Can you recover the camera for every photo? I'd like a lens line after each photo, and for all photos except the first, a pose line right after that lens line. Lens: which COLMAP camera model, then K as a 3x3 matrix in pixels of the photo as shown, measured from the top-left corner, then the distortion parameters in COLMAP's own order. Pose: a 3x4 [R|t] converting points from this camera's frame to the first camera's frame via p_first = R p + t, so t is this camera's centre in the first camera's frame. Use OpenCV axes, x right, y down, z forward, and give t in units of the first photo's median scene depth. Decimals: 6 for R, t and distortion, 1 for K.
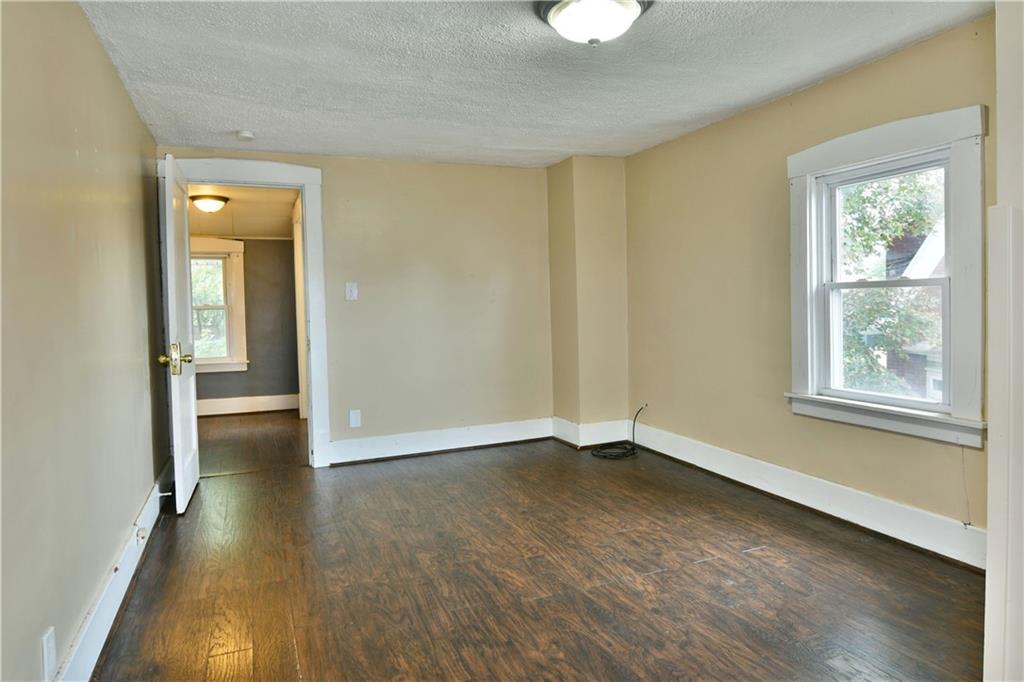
lens RADIAL K [[620.1, 0, 532.2], [0, 620.1, 322.2], [0, 0, 1]] dist [-0.010569, -0.004039]
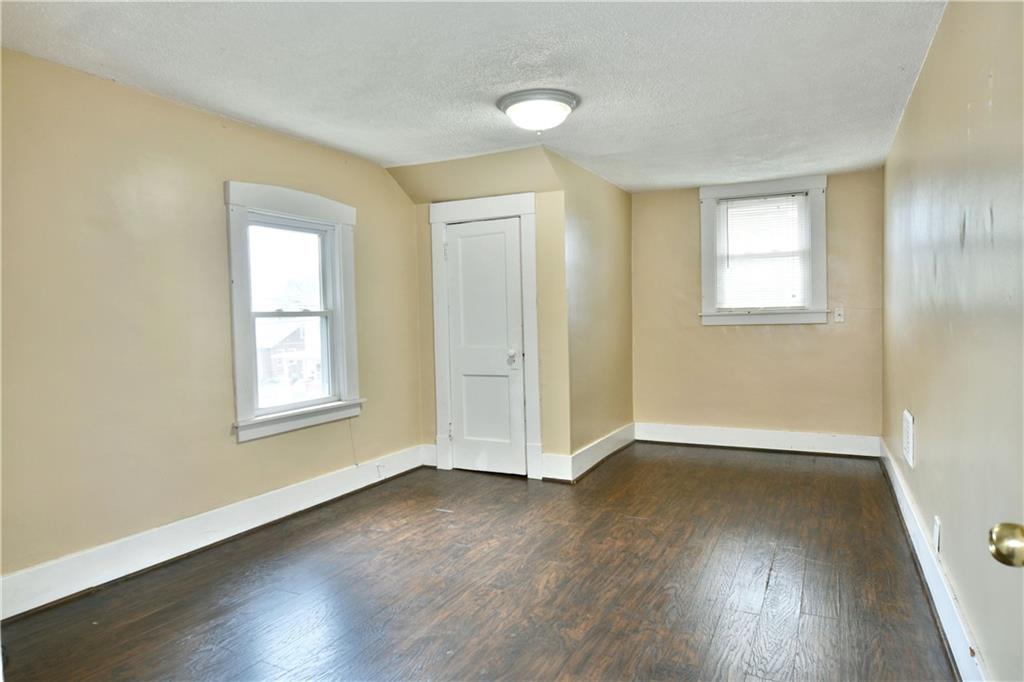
lens RADIAL K [[620.1, 0, 511.8], [0, 620.1, 336.8], [0, 0, 1]] dist [-0.010569, -0.004039]
pose [[-0.619479, 0.009309, 0.784958, -0.796081], [0.063029, 0.997291, 0.037914, -0.038313], [-0.782479, 0.072962, -0.618388, 1.622562]]
